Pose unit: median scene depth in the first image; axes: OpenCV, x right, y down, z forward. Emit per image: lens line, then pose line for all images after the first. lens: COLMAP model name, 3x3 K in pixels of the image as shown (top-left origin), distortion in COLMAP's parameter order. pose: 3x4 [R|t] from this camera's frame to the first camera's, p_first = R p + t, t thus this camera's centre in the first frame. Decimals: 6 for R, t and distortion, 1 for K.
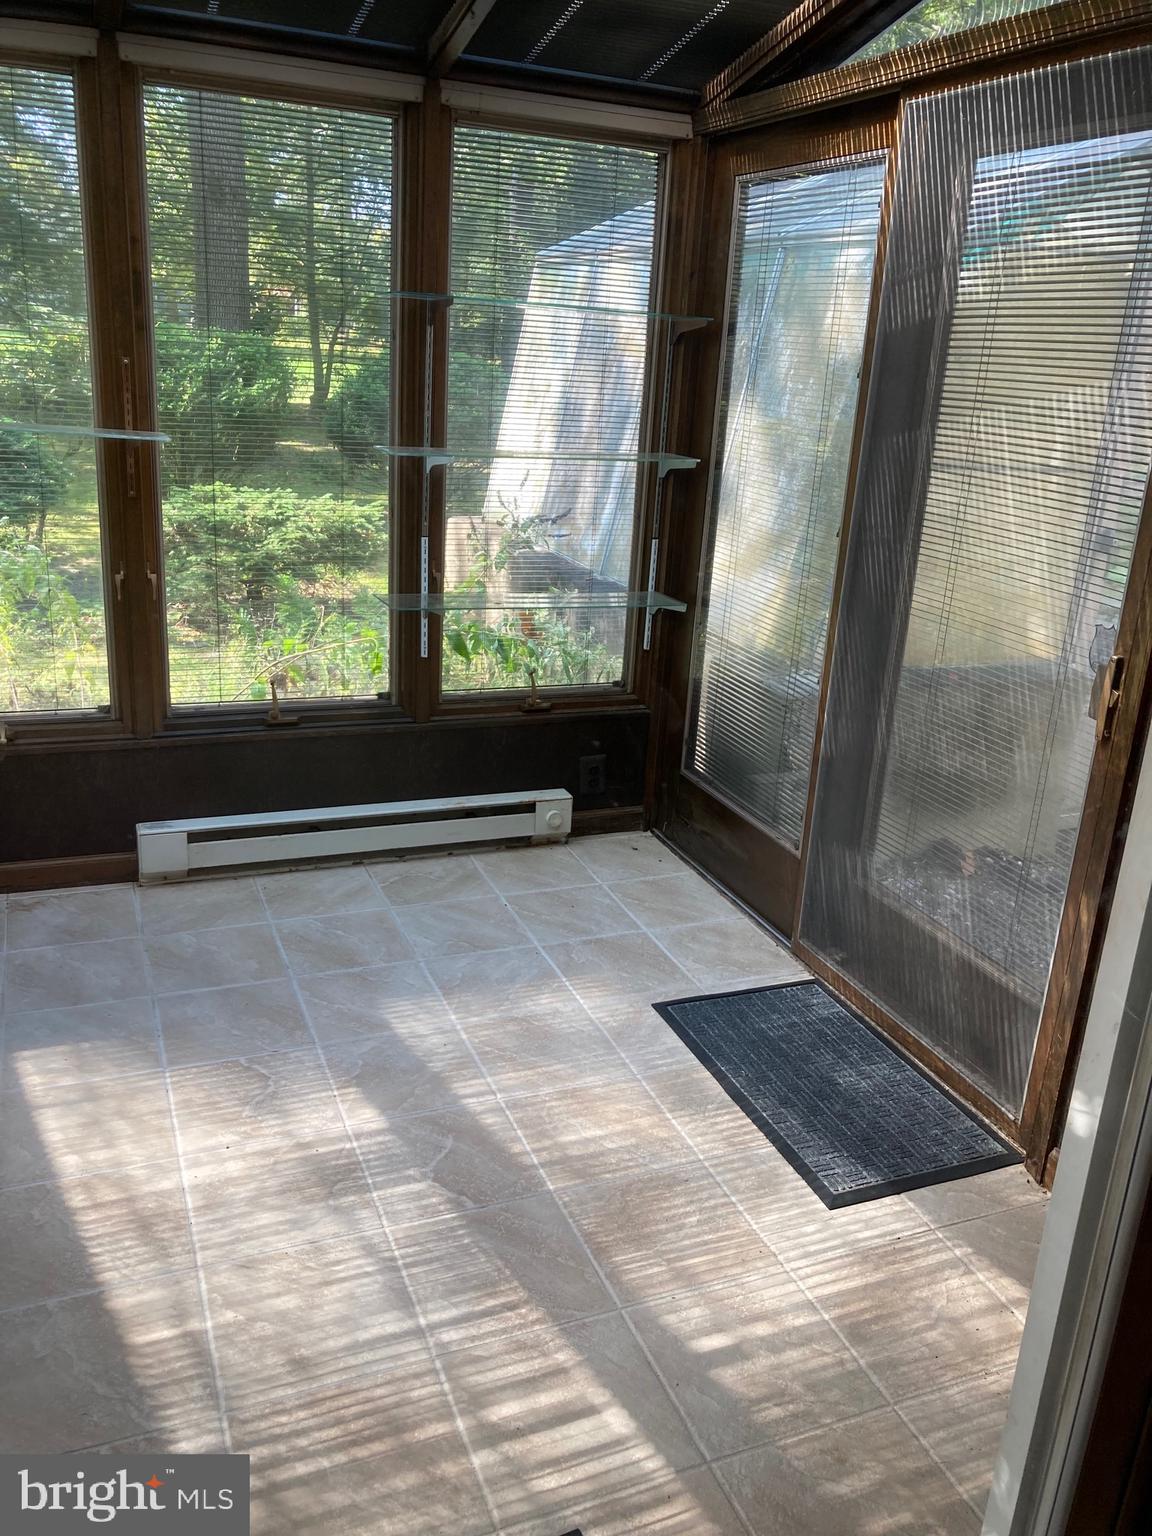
lens RADIAL K [[1267.2, 0, 597.8], [0, 1267.2, 724.7], [0, 0, 1]] dist [0.018495, 0.008787]
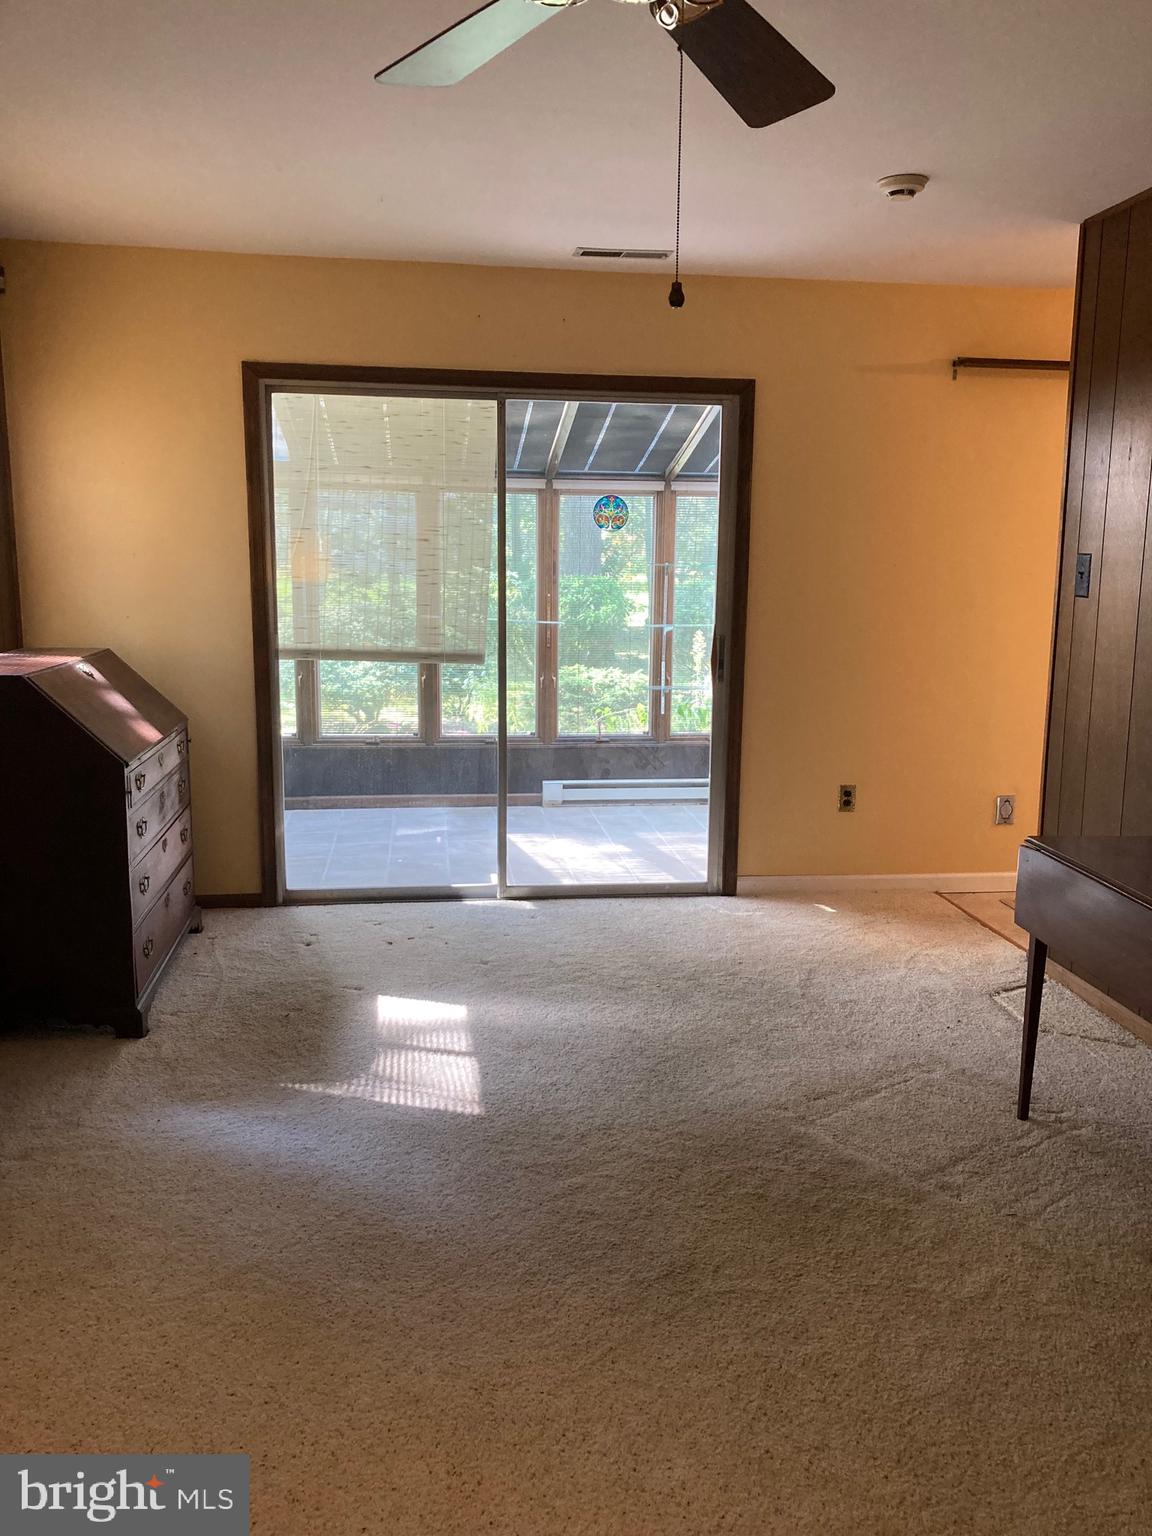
lens RADIAL K [[1267.2, 0, 577.2], [0, 1267.2, 768.8], [0, 0, 1]] dist [0.018495, 0.008787]
pose [[0.960998, -0.002000, -0.276547, 0.339261], [-0.035975, 0.990573, -0.132177, 0.345087], [0.274204, 0.136970, 0.951867, -1.184973]]
